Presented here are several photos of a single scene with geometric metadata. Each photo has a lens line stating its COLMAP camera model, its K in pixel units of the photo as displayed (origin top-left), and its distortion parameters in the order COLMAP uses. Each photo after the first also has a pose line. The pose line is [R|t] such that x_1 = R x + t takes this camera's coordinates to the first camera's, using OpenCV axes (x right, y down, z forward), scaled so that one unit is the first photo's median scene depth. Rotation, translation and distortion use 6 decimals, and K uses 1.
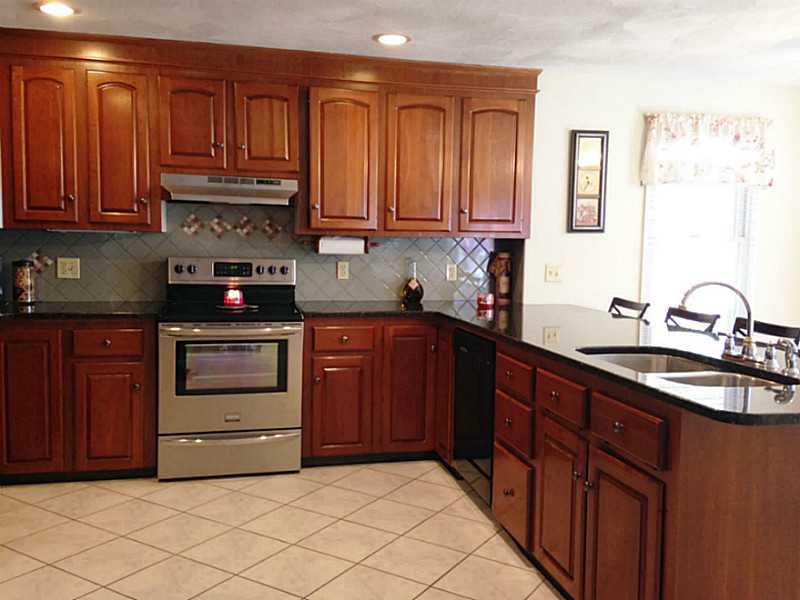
lens RADIAL K [[732.6, 0, 415.2], [0, 732.6, 298.8], [0, 0, 1]] dist [0.159433, -0.002353]
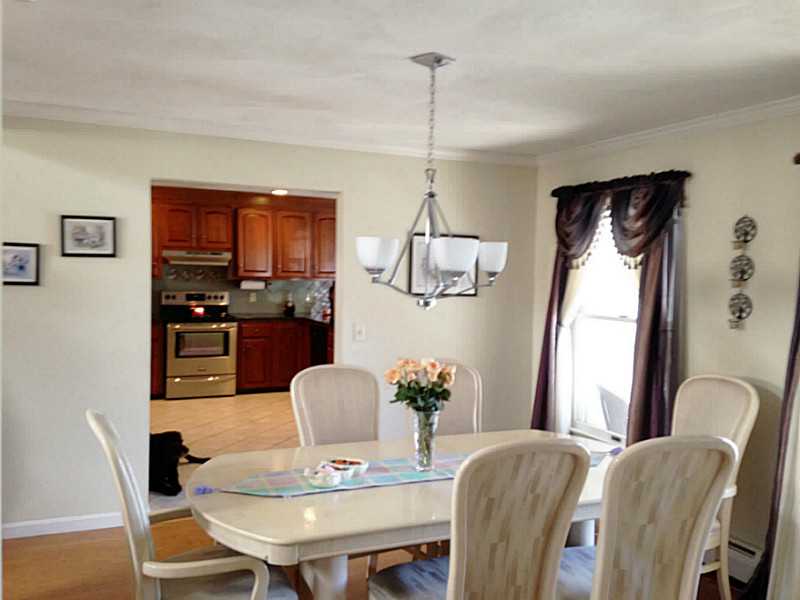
lens RADIAL K [[732.6, 0, 415.2], [0, 732.6, 298.8], [0, 0, 1]] dist [0.159433, -0.002353]
pose [[0.981721, -0.004900, 0.190265, -0.050200], [0.009339, 0.999704, -0.022445, 0.014360], [-0.190099, 0.023811, 0.981476, -1.058491]]
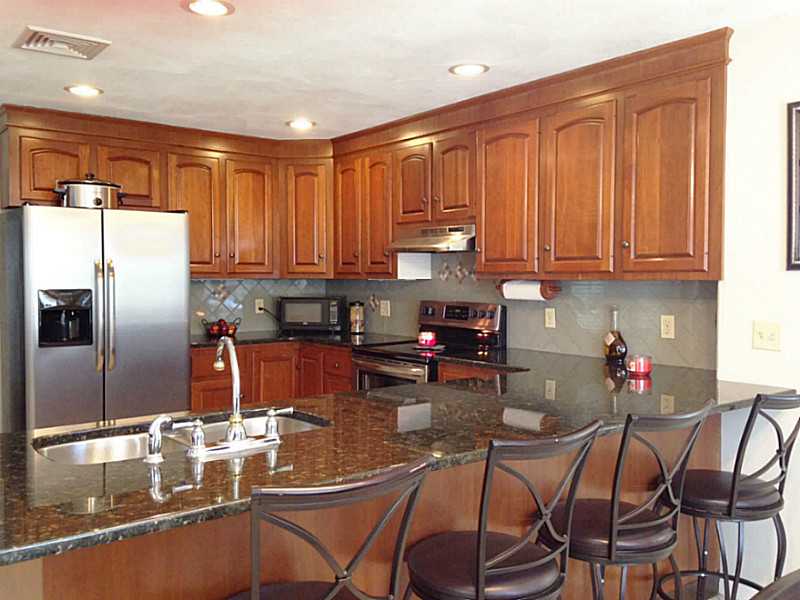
lens RADIAL K [[732.6, 0, 415.2], [0, 732.6, 298.8], [0, 0, 1]] dist [0.159433, -0.002353]
pose [[0.428057, 0.014661, -0.903633, 0.676987], [-0.067332, 0.997607, -0.015710, -0.038866], [0.901240, 0.067568, 0.428019, 0.493473]]
